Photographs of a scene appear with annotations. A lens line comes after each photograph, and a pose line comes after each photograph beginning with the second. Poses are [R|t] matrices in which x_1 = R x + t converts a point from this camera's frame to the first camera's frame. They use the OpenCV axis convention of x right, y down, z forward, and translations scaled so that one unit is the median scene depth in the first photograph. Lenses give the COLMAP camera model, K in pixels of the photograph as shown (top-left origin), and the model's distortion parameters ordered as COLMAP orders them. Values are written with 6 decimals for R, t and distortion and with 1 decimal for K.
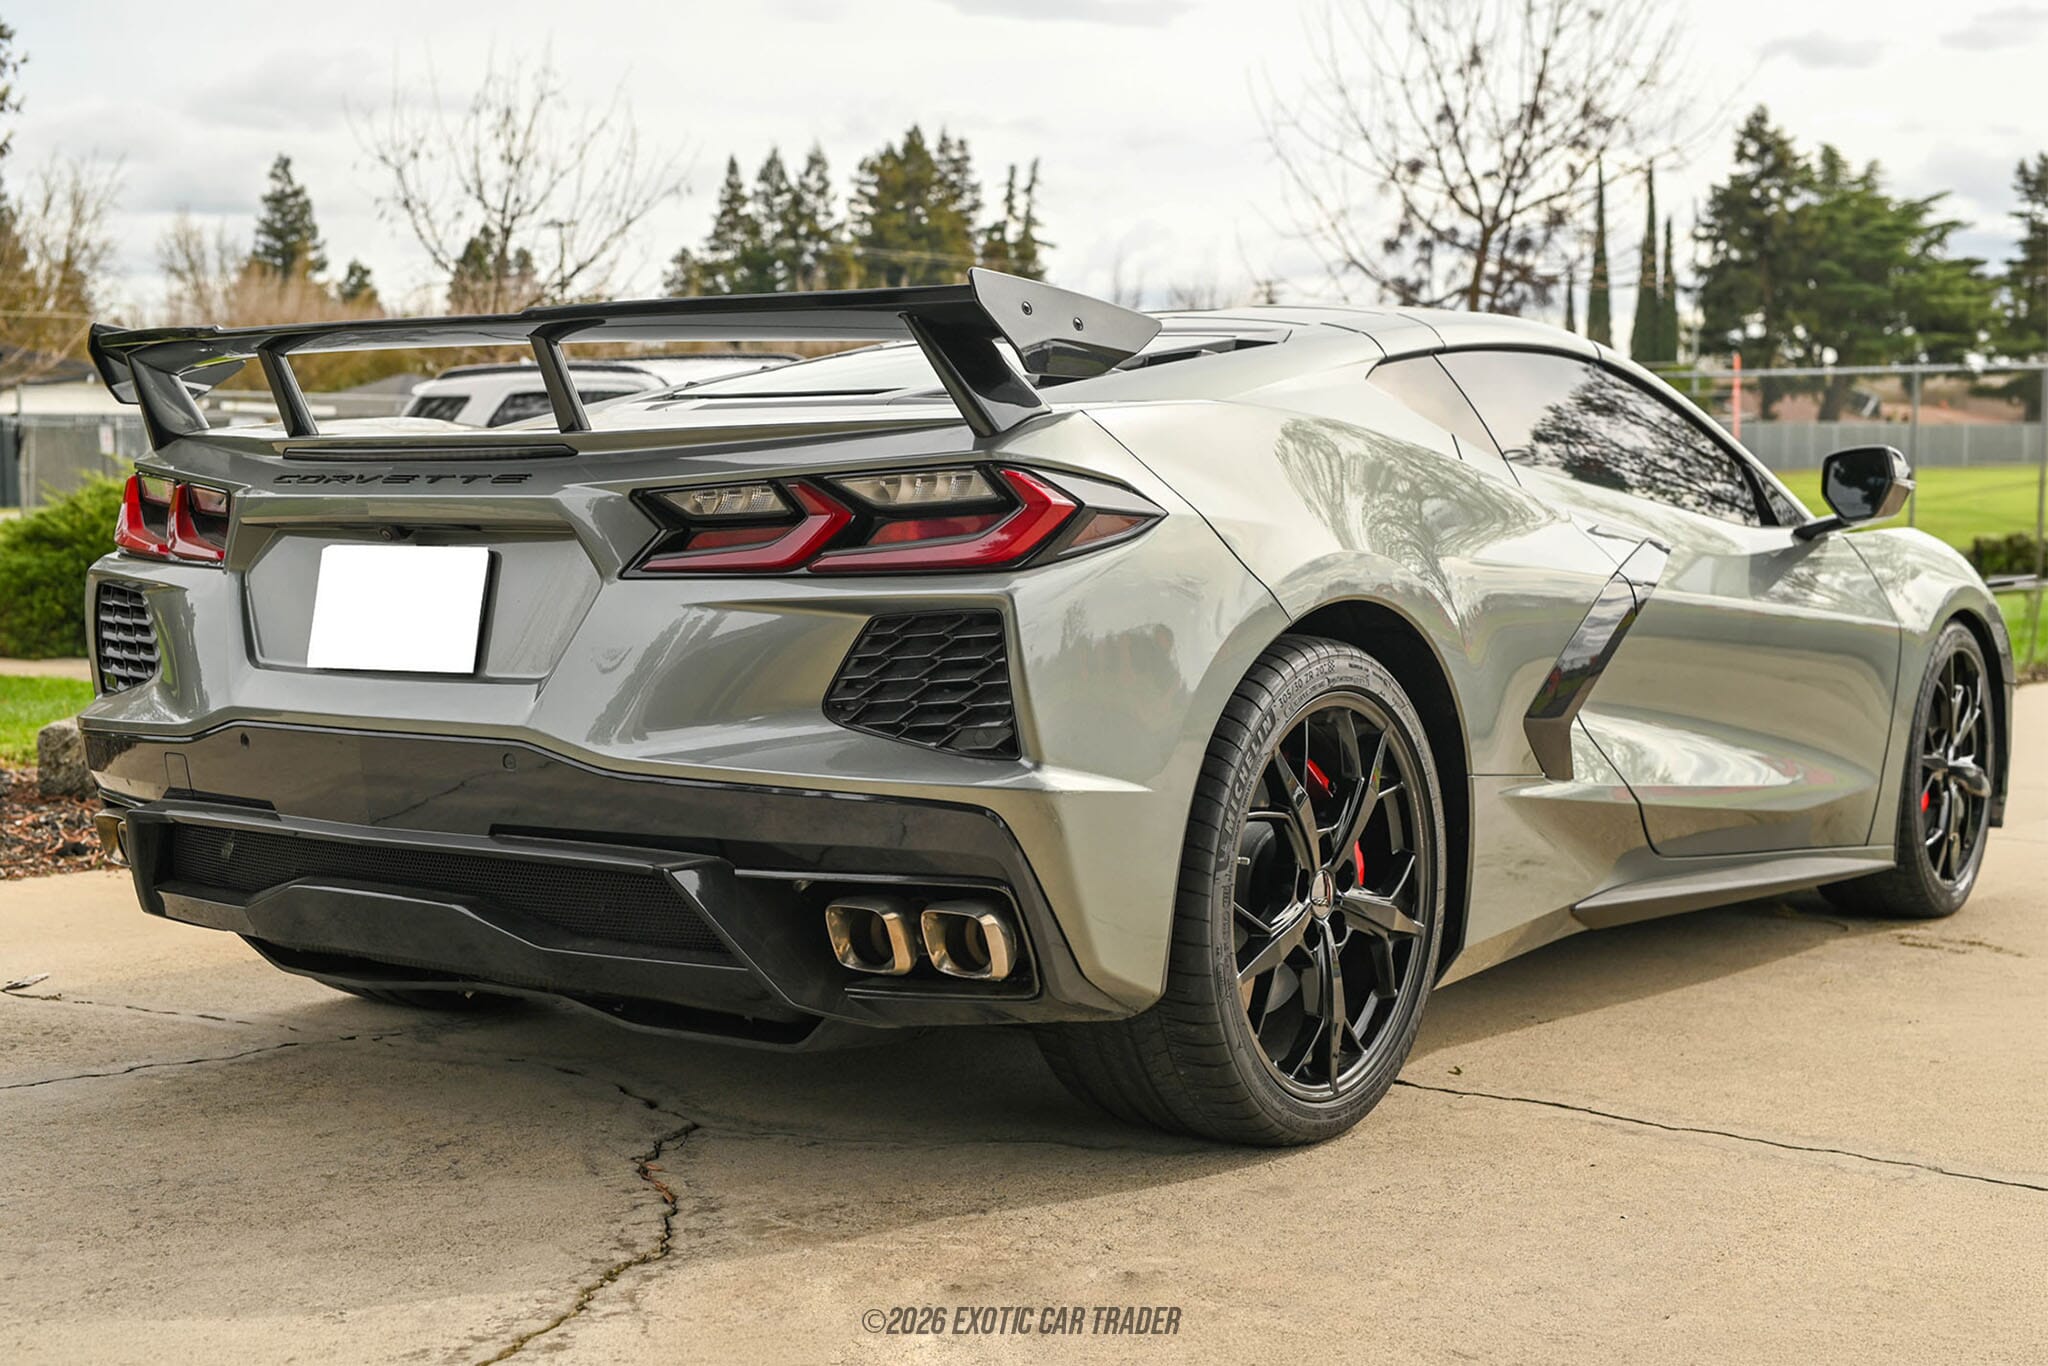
lens RADIAL K [[2899.4, 0, 1023.9], [0, 2899.4, 684.8], [0, 0, 1]] dist [0.034637, 0.000000]
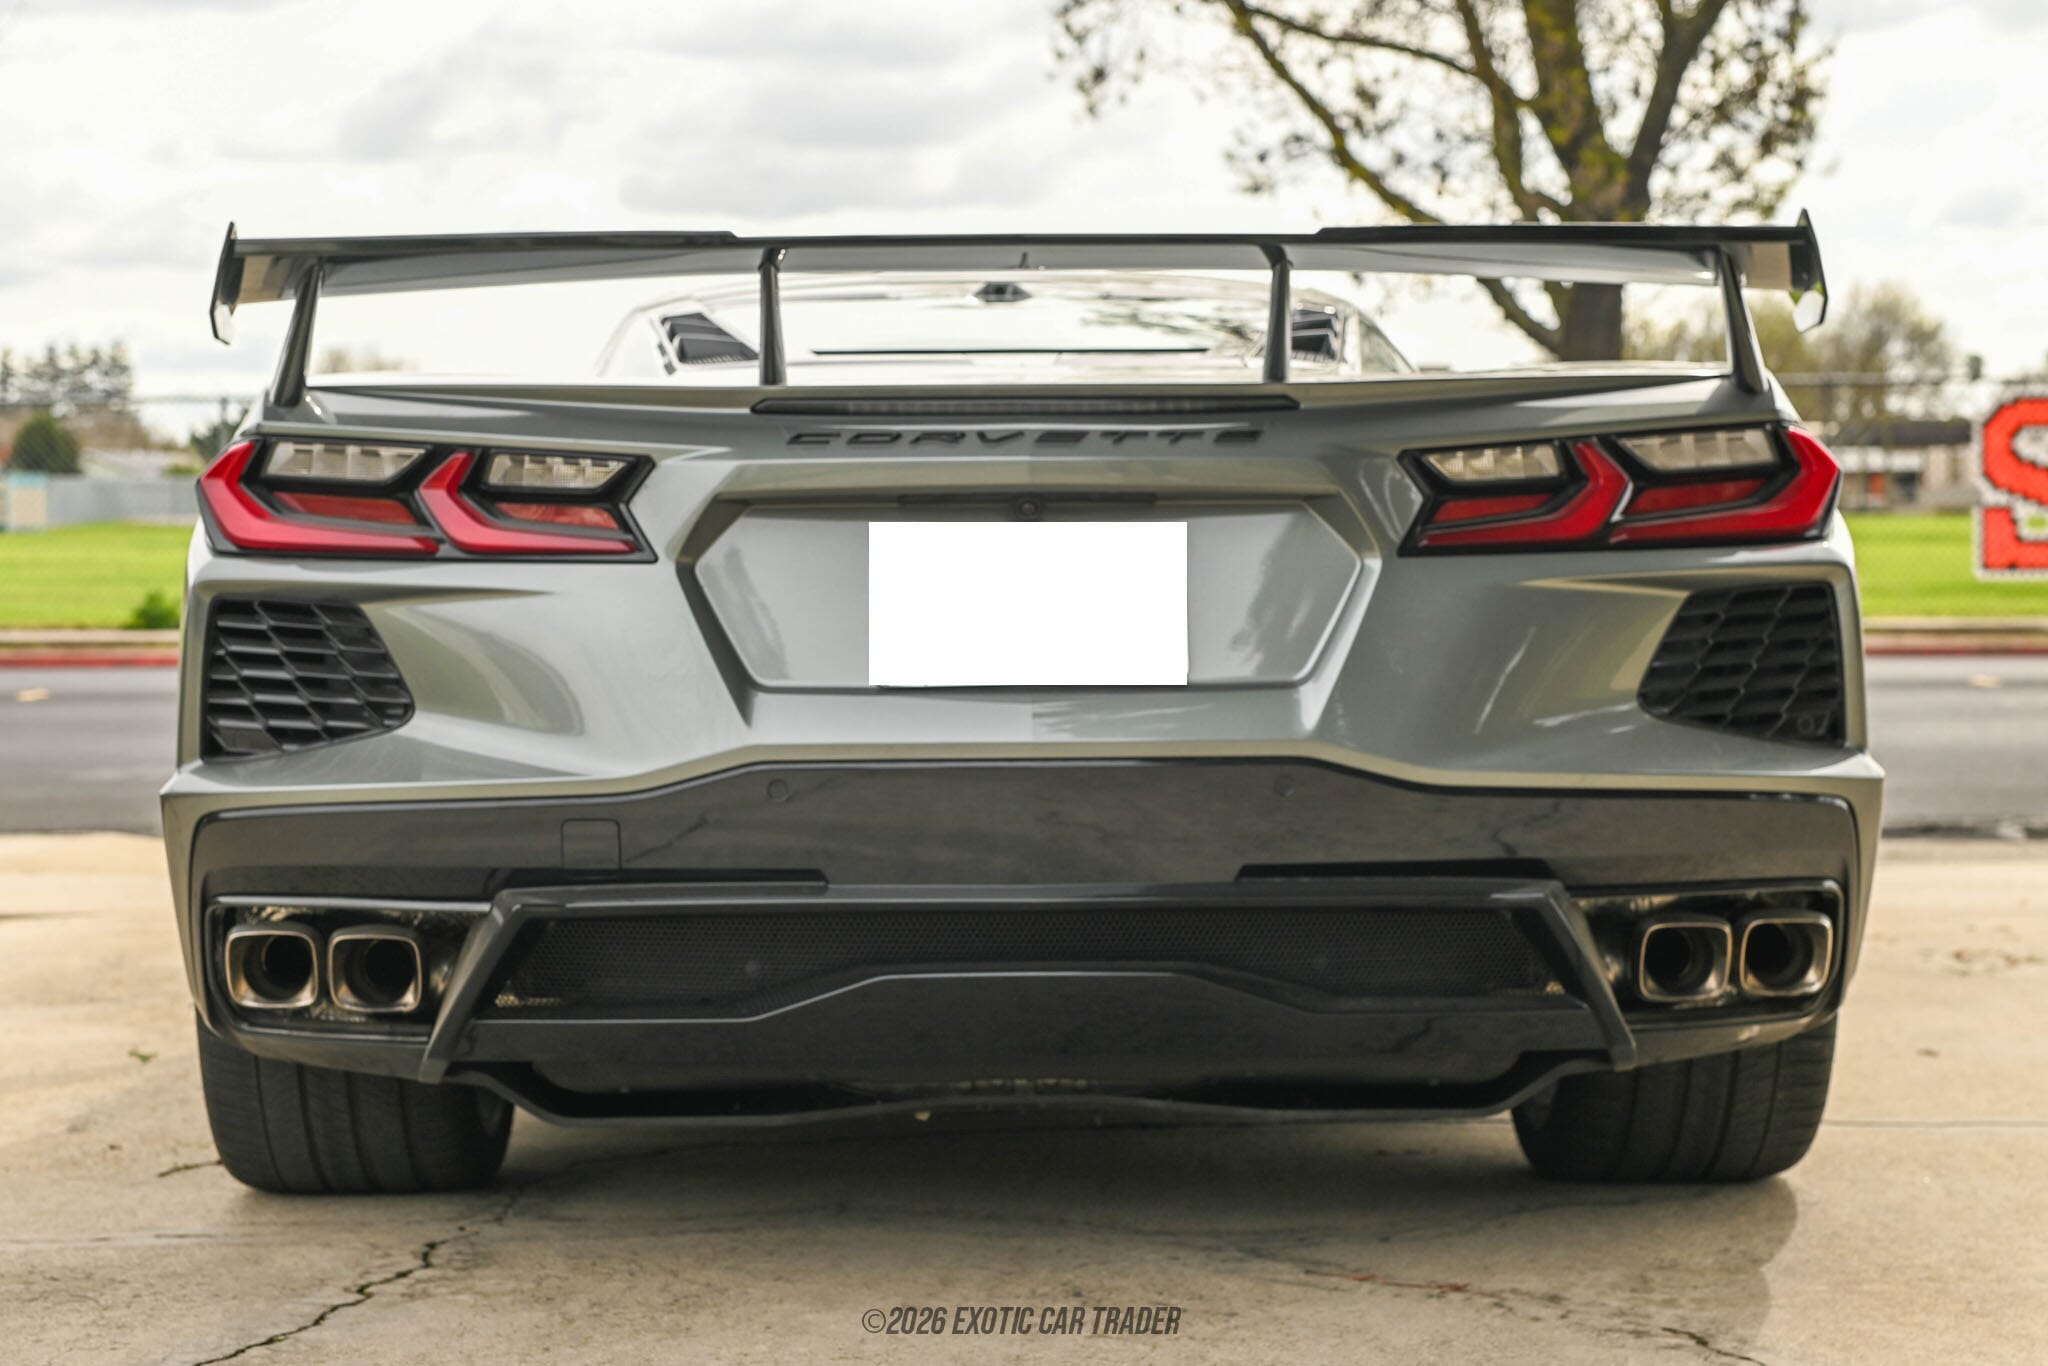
lens RADIAL K [[2899.4, 0, 1023.9], [0, 2899.4, 679.9], [0, 0, 1]] dist [0.034637, 0.000000]
pose [[0.792568, -0.041150, 0.608394, -0.736924], [0.044242, 0.998971, 0.009932, -0.014395], [-0.608177, 0.019045, 0.793573, 0.408670]]
